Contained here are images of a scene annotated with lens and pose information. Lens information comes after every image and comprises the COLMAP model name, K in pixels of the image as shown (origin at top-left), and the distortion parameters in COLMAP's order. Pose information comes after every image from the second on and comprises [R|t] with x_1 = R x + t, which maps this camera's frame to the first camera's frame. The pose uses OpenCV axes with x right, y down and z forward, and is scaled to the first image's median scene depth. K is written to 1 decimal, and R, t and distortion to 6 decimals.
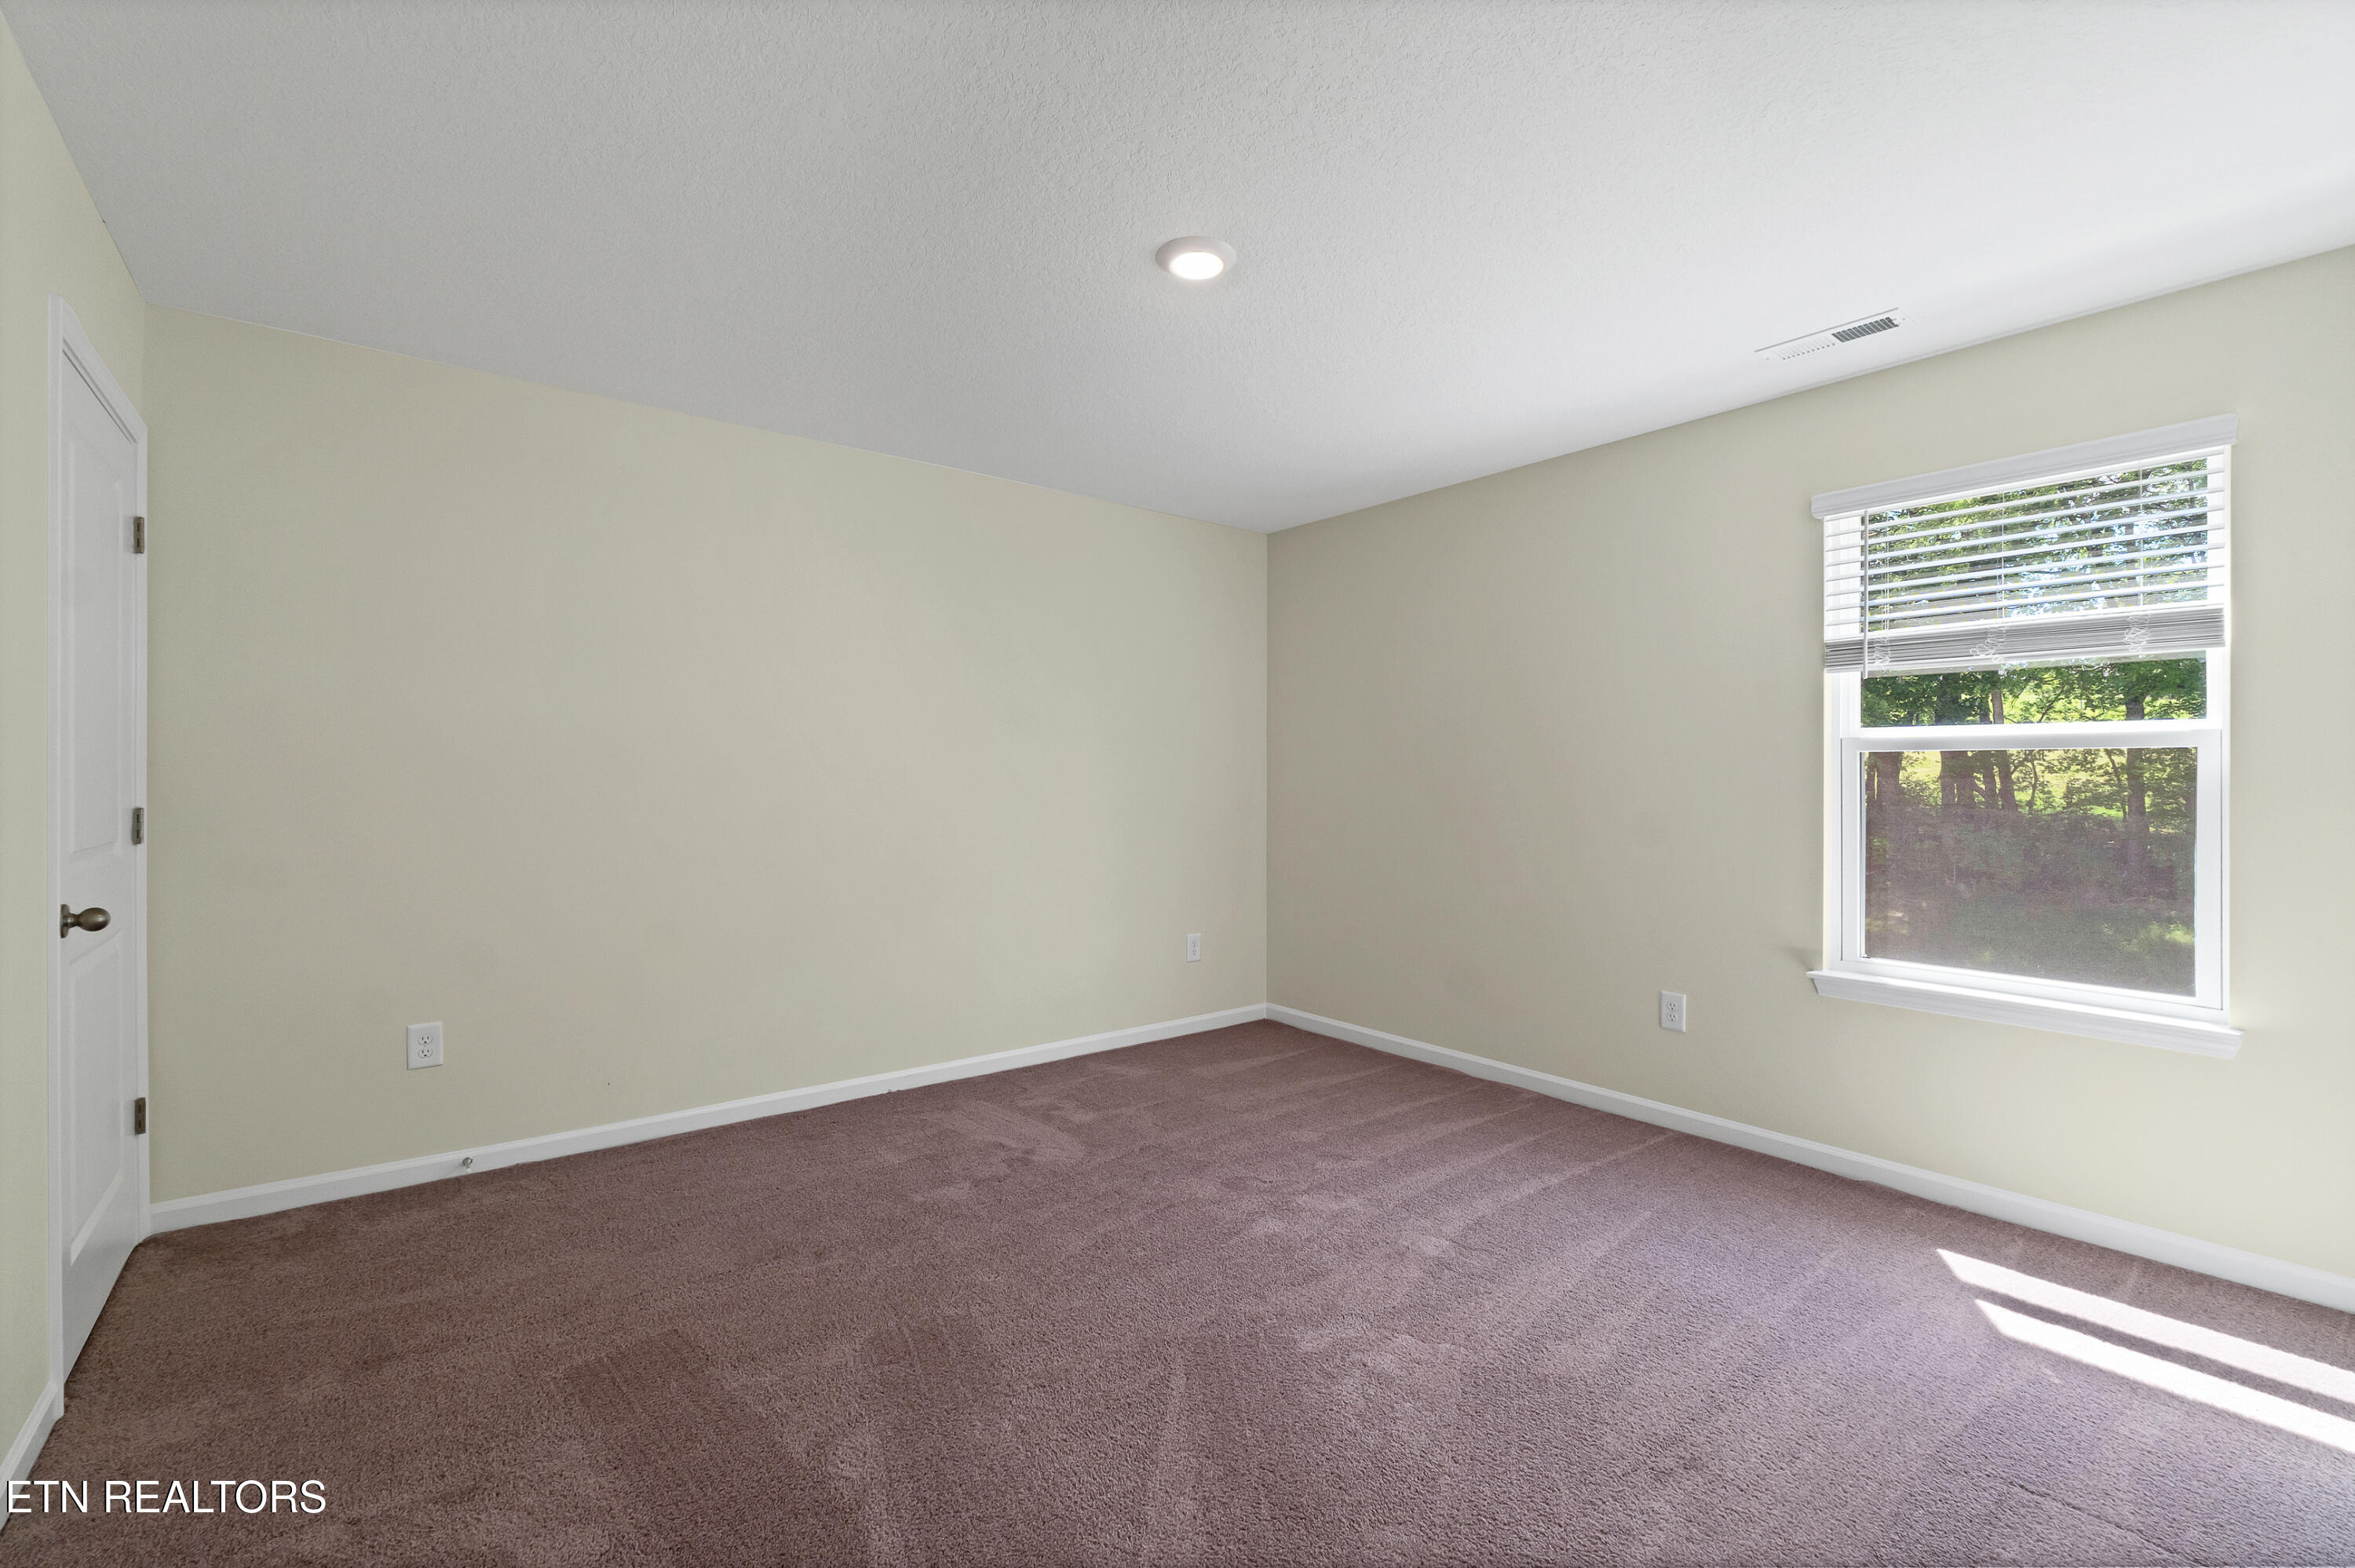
lens RADIAL K [[1027.5, 0, 1177.5], [0, 1027.5, 784.0], [0, 0, 1]] dist [0.000459, -0.000299]
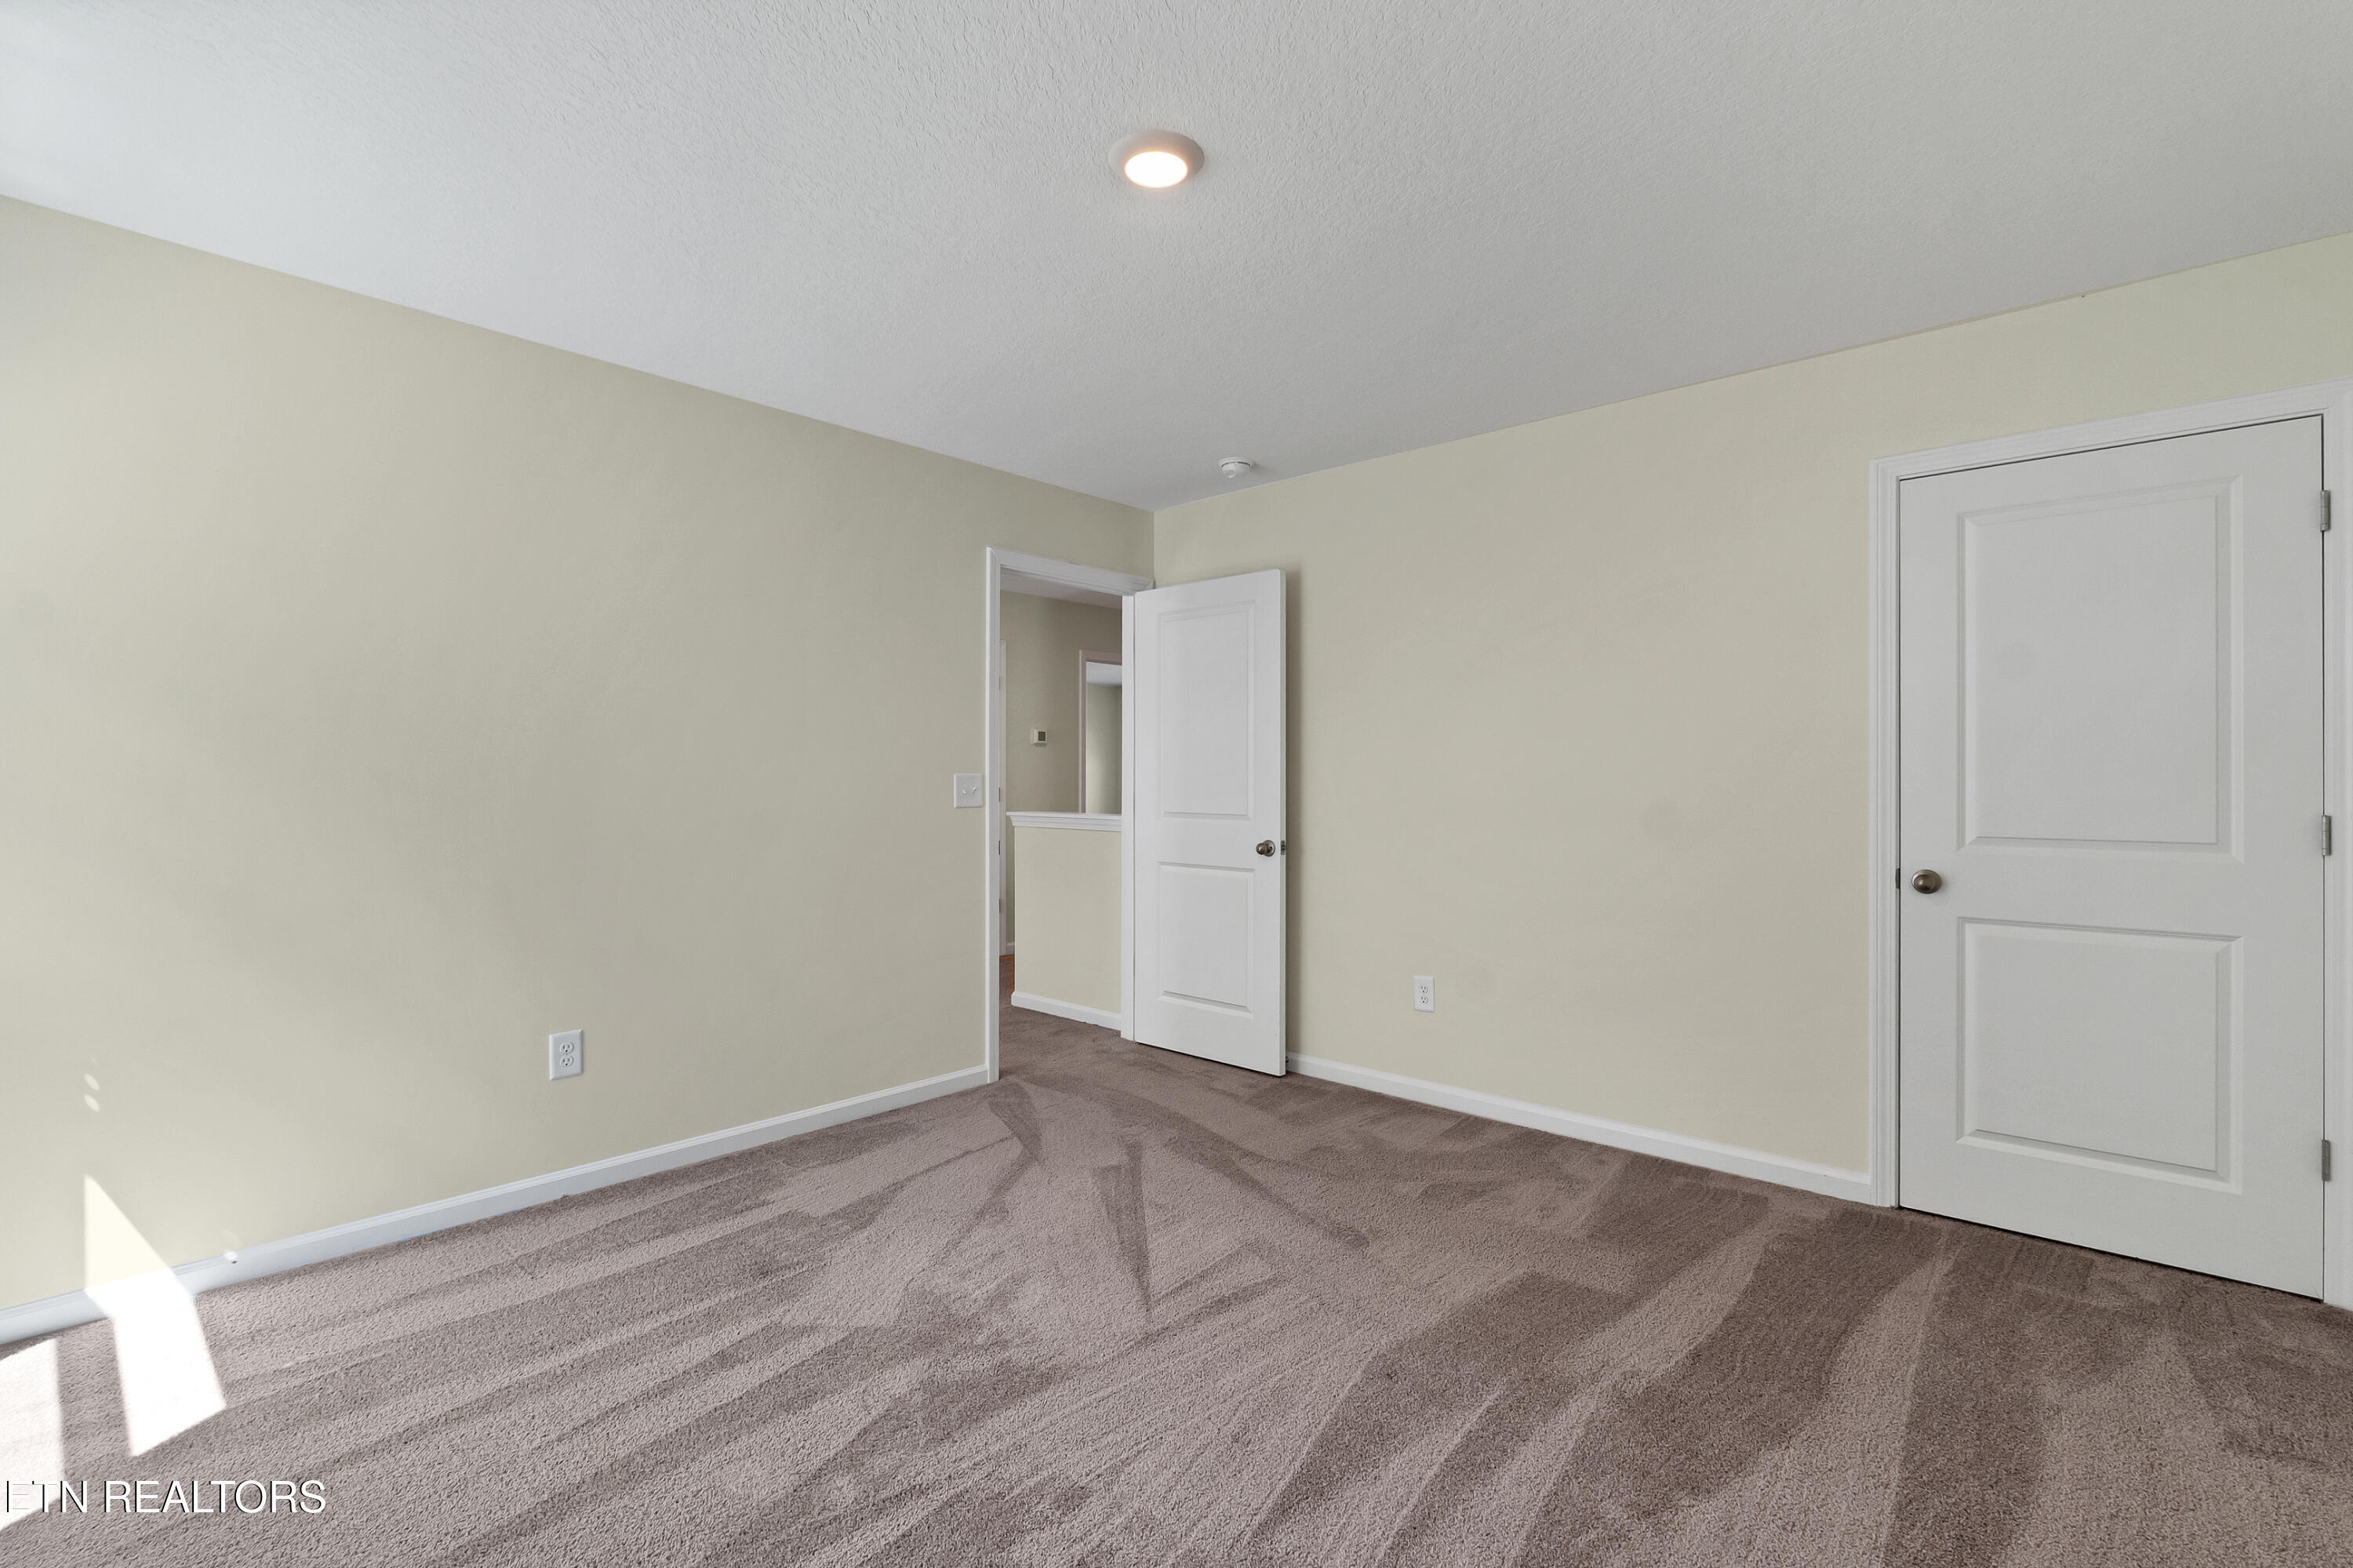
lens RADIAL K [[1026.8, 0, 1176.5], [0, 1026.8, 784.0], [0, 0, 1]] dist [0.000459, -0.000299]
pose [[-0.984206, -0.000602, -0.177025, 0.124620], [-0.002543, 0.999939, 0.010740, -0.002376], [0.177007, 0.011021, -0.984148, 1.563638]]
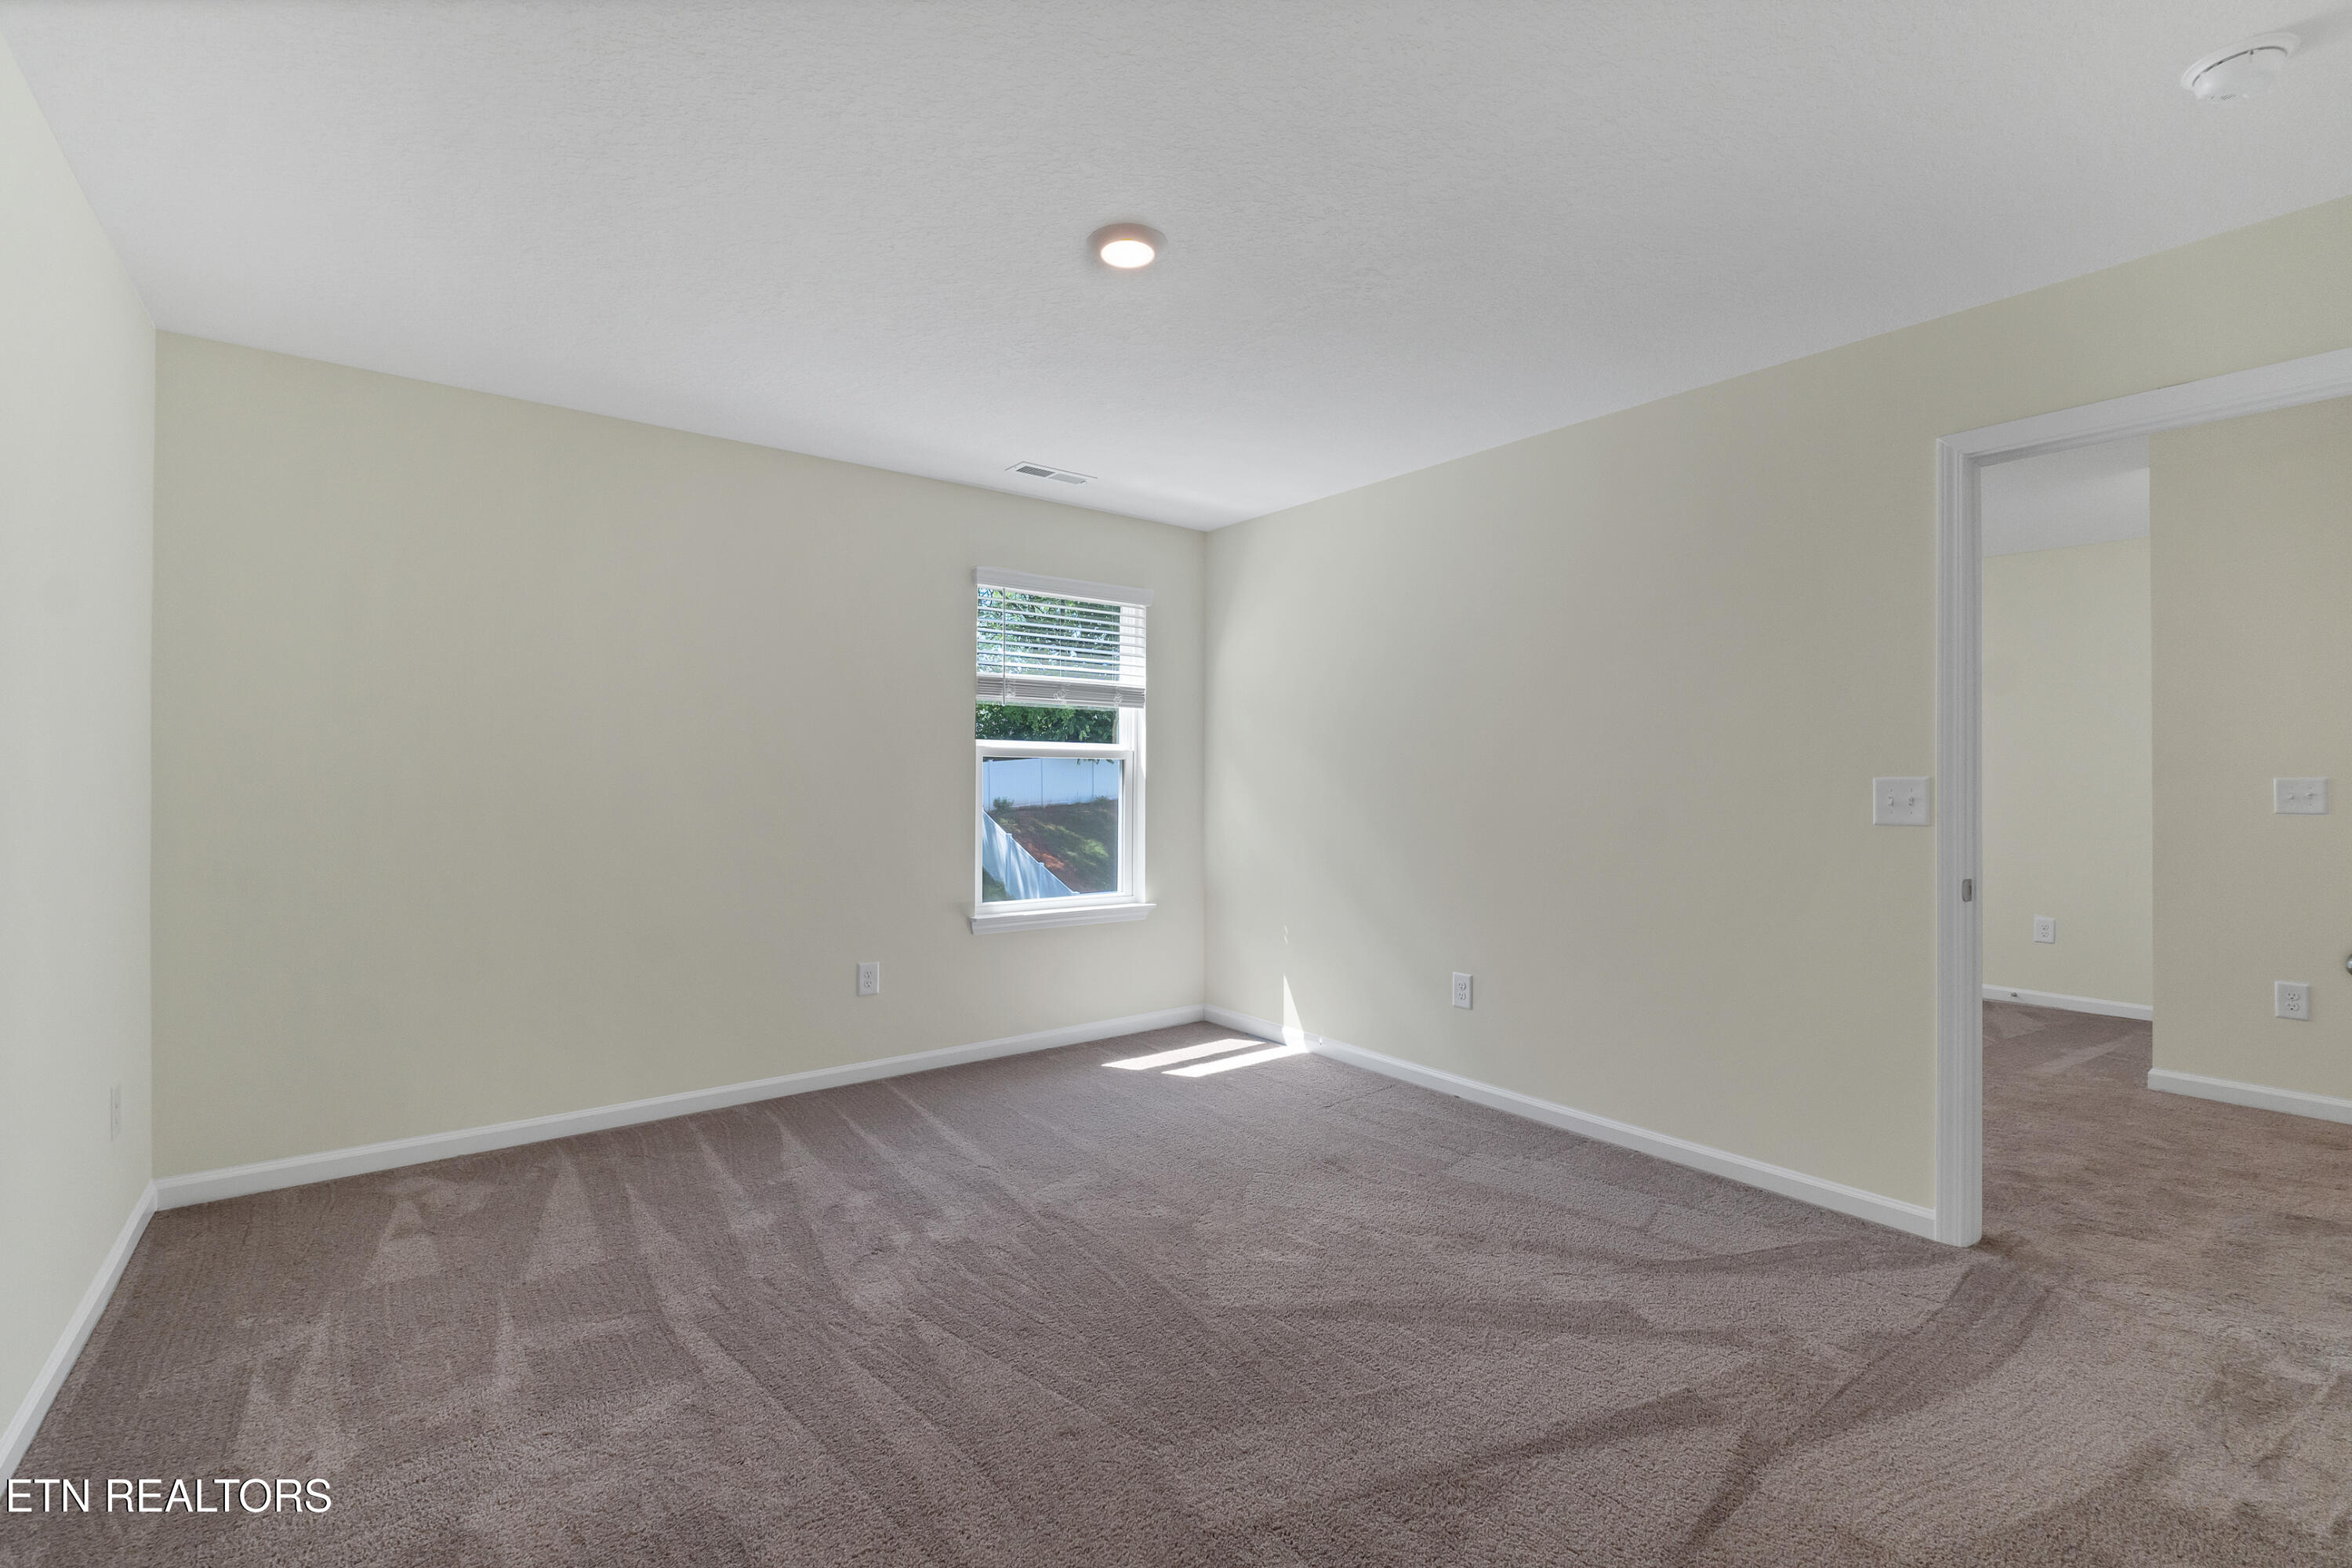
lens RADIAL K [[1026.3, 0, 1176.0], [0, 1026.3, 784.0], [0, 0, 1]] dist [0.000459, -0.000299]
pose [[-0.000337, -0.006284, 0.999980, -0.817184], [0.003897, 0.999973, 0.006285, -0.001496], [-0.999992, 0.003899, -0.000312, 0.815993]]
